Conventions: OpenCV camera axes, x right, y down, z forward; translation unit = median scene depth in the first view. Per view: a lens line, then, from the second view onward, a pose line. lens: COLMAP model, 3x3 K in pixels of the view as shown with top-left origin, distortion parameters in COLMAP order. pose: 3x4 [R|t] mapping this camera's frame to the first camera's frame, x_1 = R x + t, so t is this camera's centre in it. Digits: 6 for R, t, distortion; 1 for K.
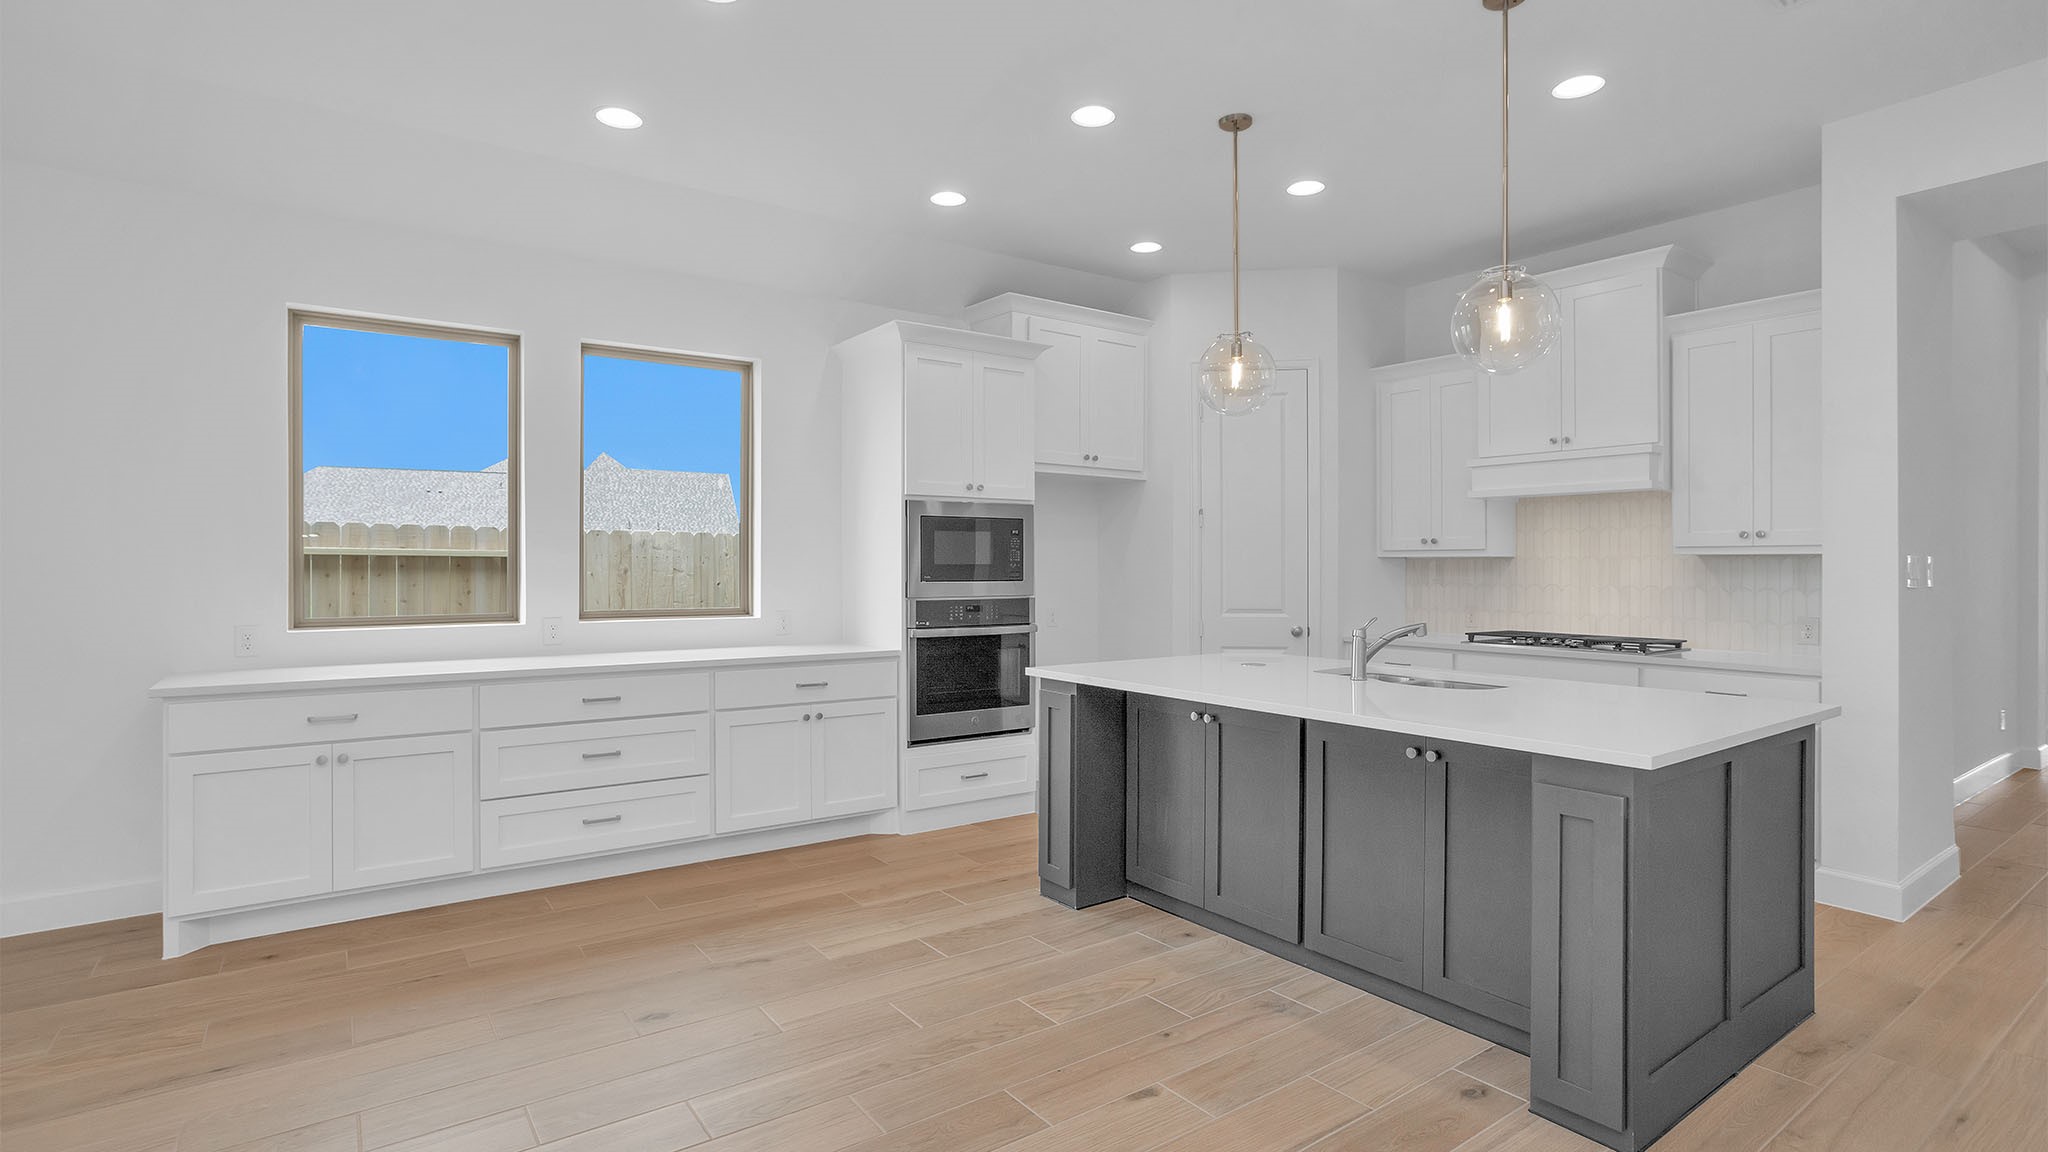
lens RADIAL K [[995.0, 0, 1047.1], [0, 995.0, 563.5], [0, 0, 1]] dist [-0.022486, 0.000082]
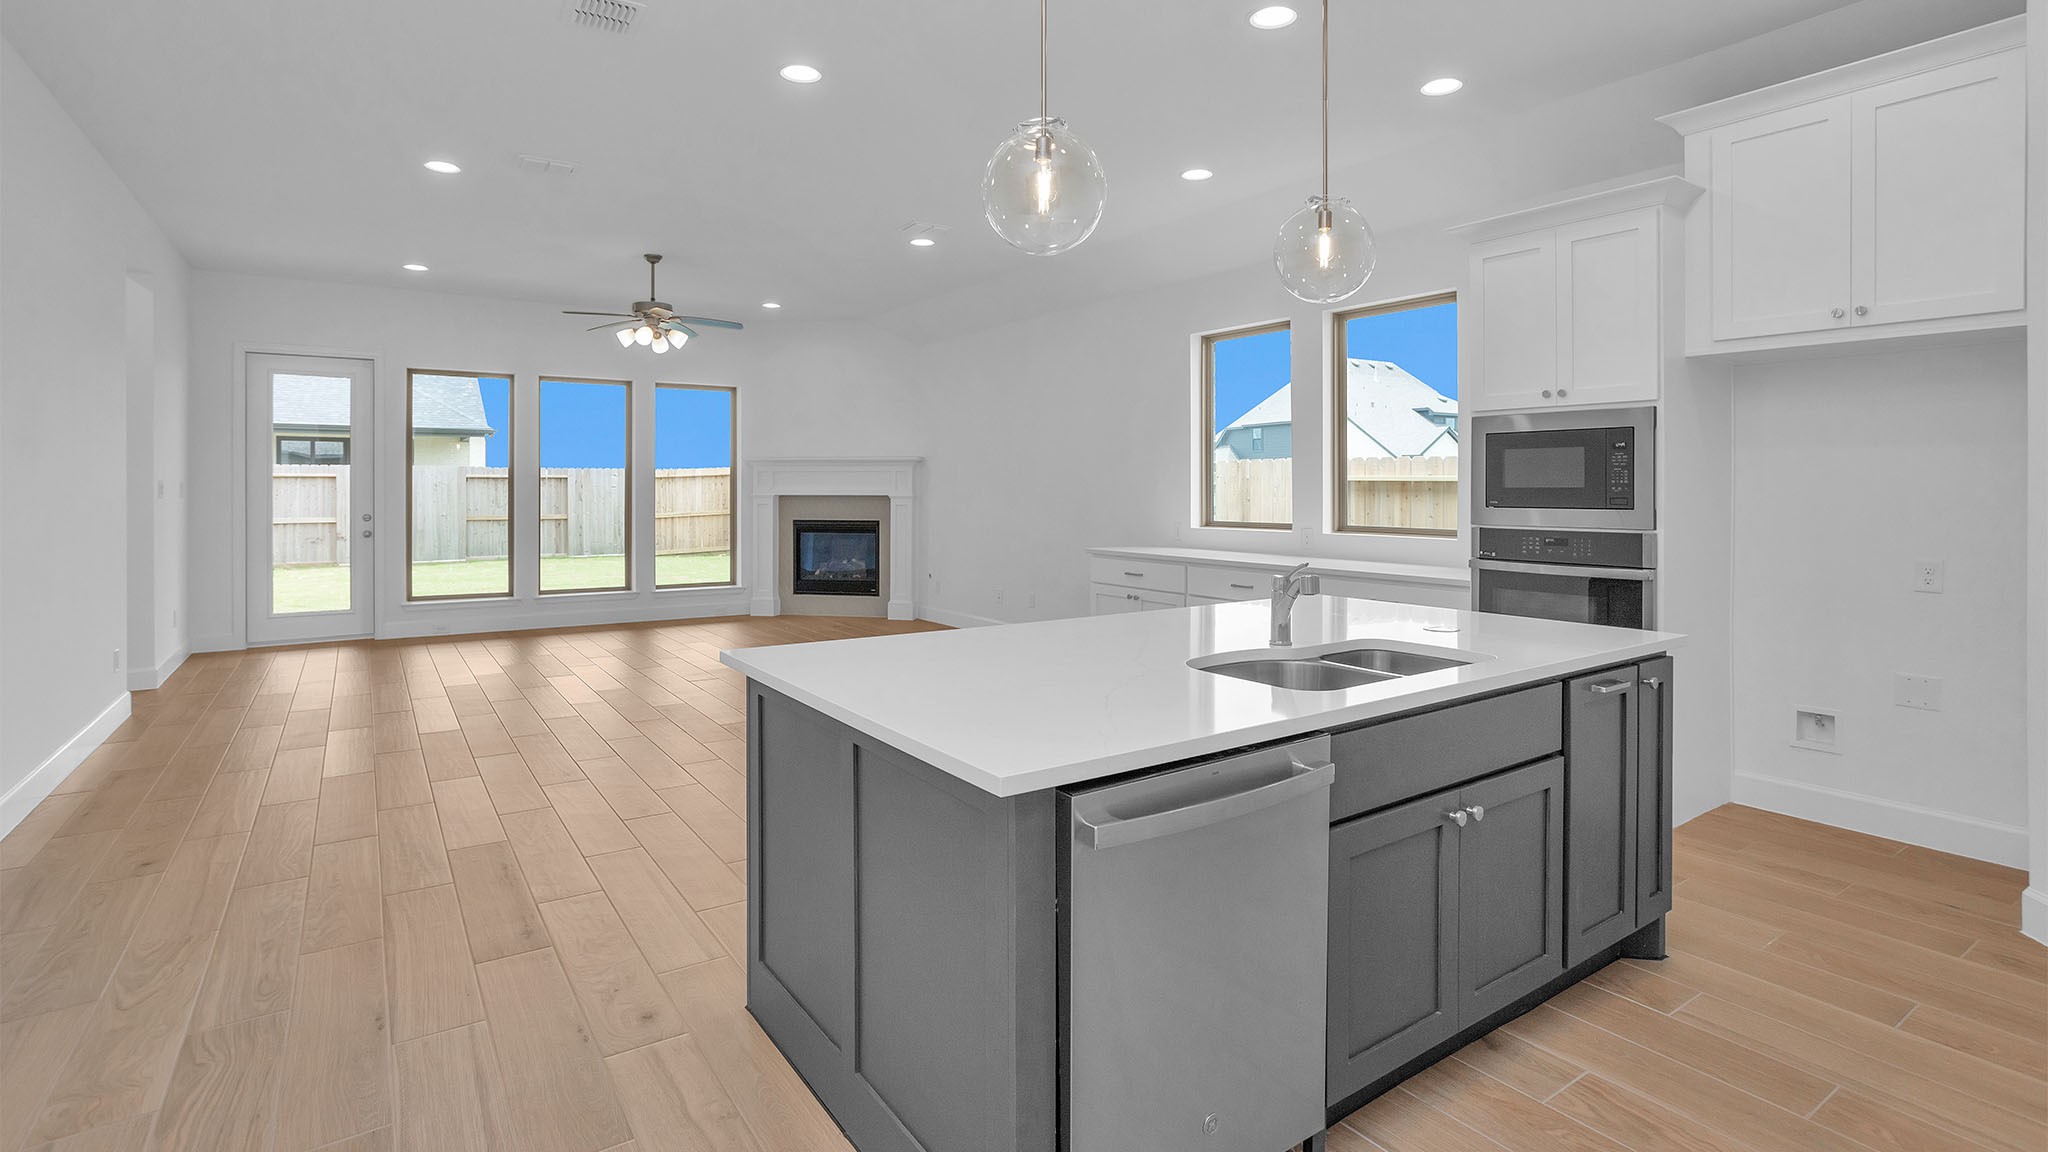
lens RADIAL K [[971.5, 0, 1000.2], [0, 971.5, 515.0], [0, 0, 1]] dist [-0.002048, -0.000035]
pose [[-0.029711, 0.027552, -0.999179, 0.778450], [0.002522, 0.999619, 0.027489, -0.000074], [0.999555, -0.001703, -0.029769, 0.597574]]
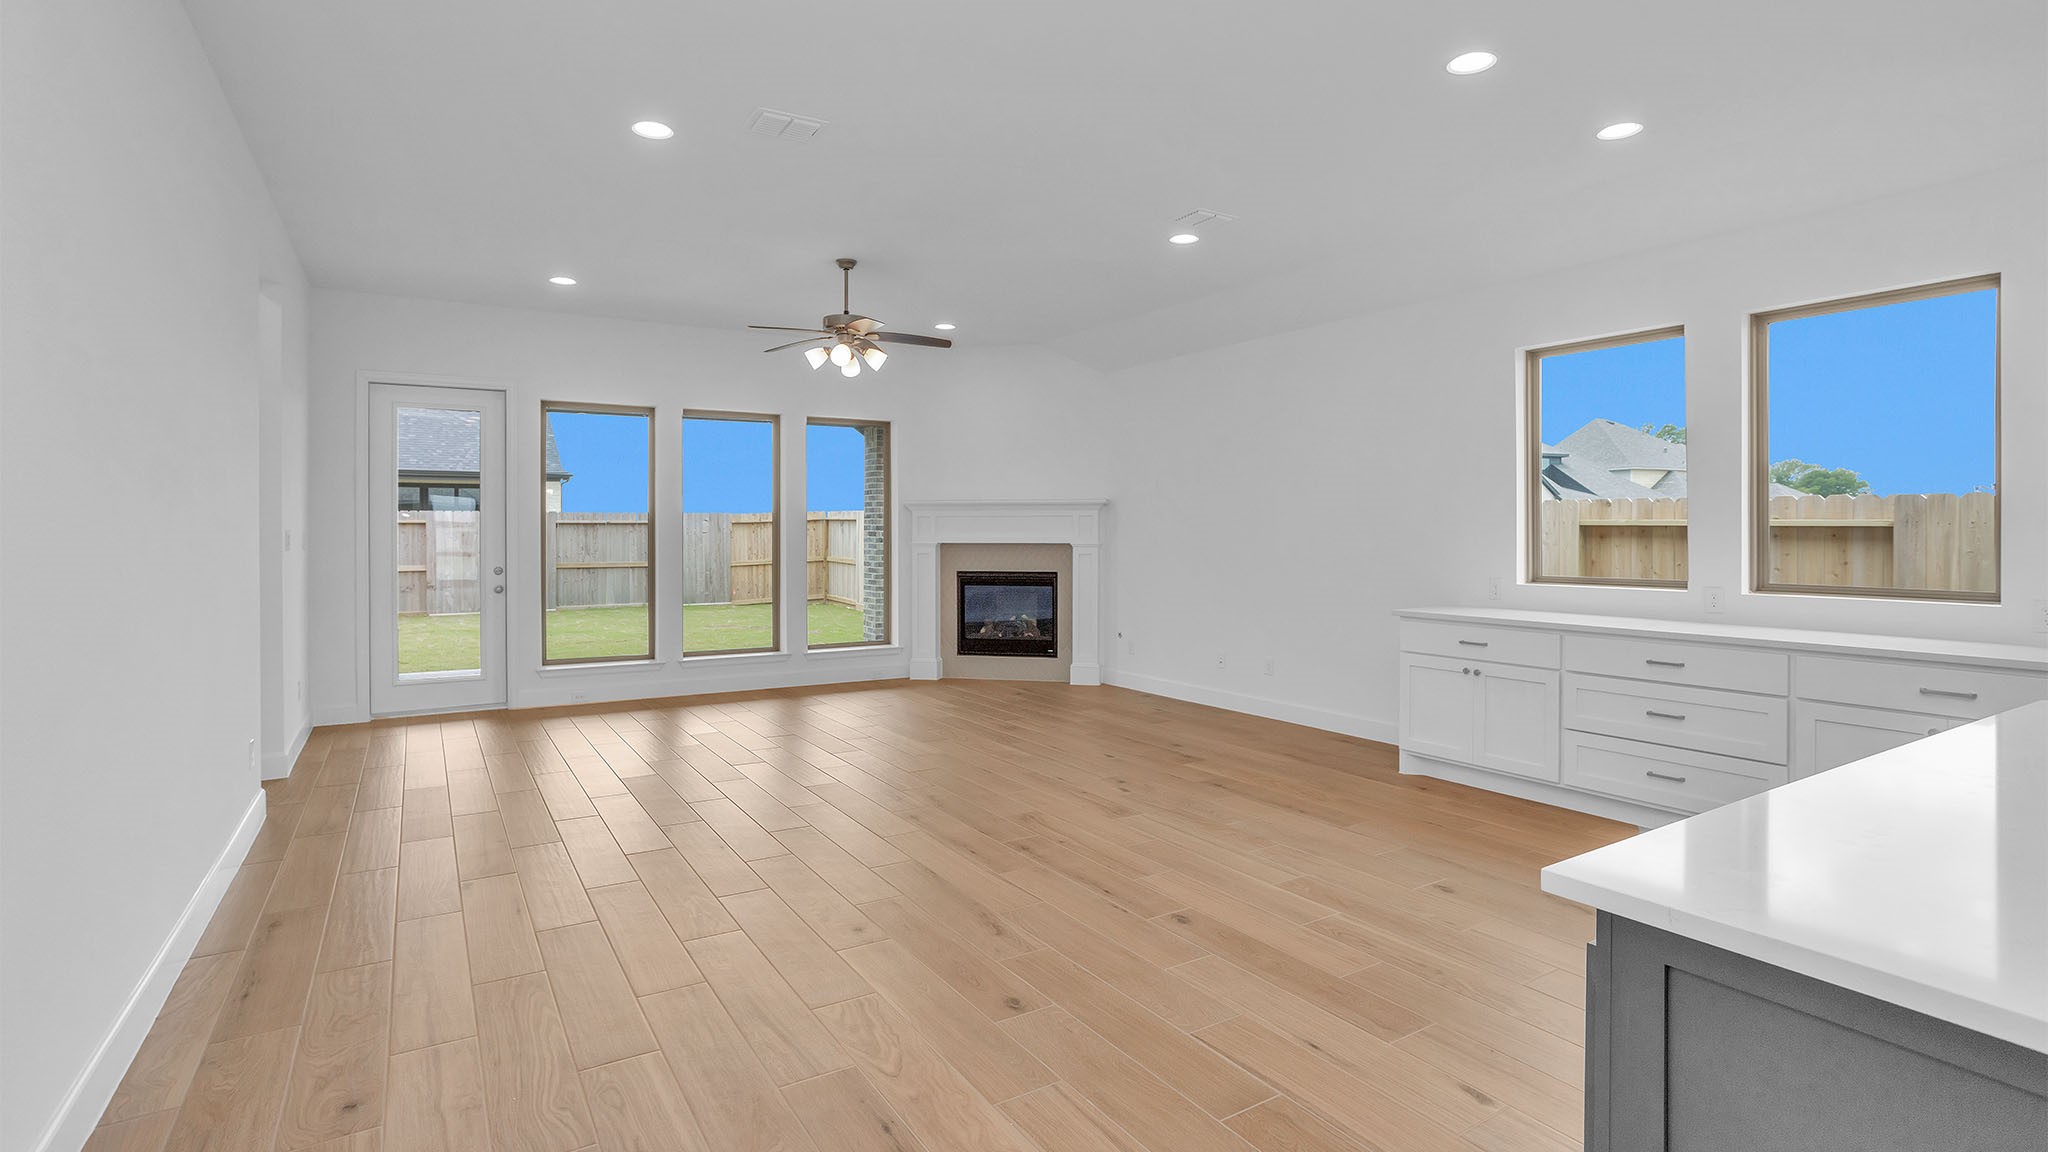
lens RADIAL K [[995.0, 0, 1047.1], [0, 995.0, 563.5], [0, 0, 1]] dist [-0.022486, 0.000082]
pose [[-0.054007, 0.031620, -0.998040, 0.560603], [0.005074, 0.999494, 0.031392, -0.006796], [0.998528, -0.003369, -0.054140, 0.335176]]
